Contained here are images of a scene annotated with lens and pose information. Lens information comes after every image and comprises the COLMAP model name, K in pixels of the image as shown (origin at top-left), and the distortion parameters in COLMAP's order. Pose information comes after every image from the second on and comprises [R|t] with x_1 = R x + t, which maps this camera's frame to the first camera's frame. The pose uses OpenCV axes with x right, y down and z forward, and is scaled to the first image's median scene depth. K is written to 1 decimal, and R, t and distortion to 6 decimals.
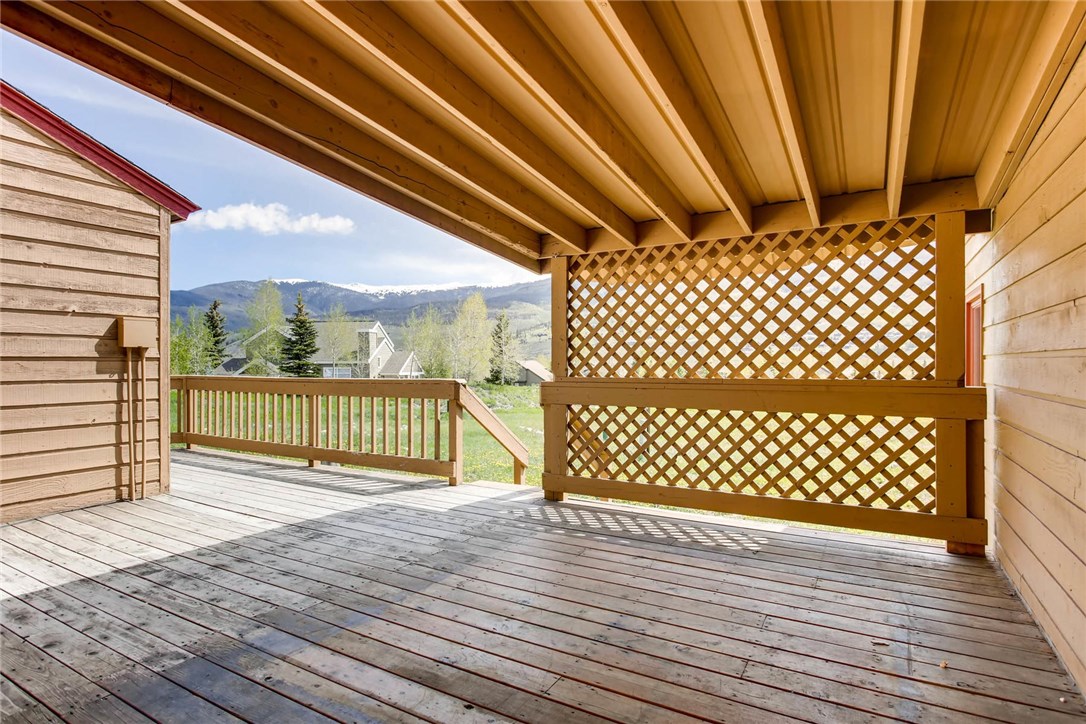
lens RADIAL K [[565.8, 0, 540.2], [0, 565.8, 356.4], [0, 0, 1]] dist [-0.013754, -0.000057]
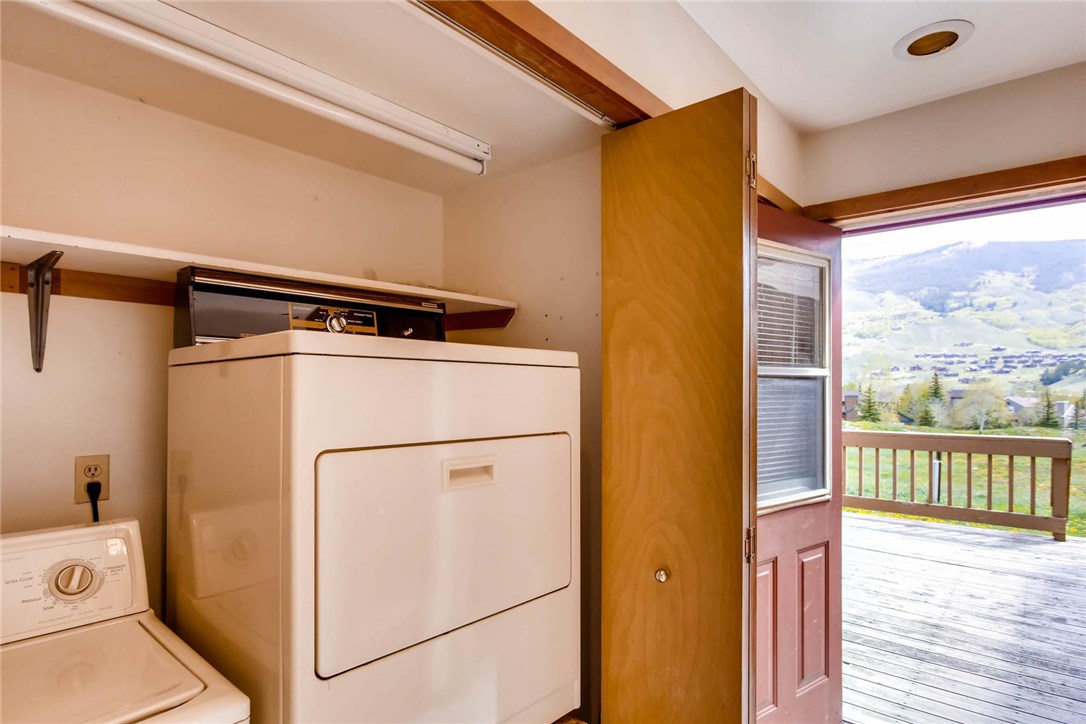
lens RADIAL K [[565.8, 0, 540.2], [0, 565.8, 356.4], [0, 0, 1]] dist [-0.013754, -0.000057]
pose [[0.979416, -0.001381, -0.201847, -1.194537], [-0.007662, 0.999001, -0.044017, -0.079183], [0.201706, 0.044657, 0.978428, -0.291351]]
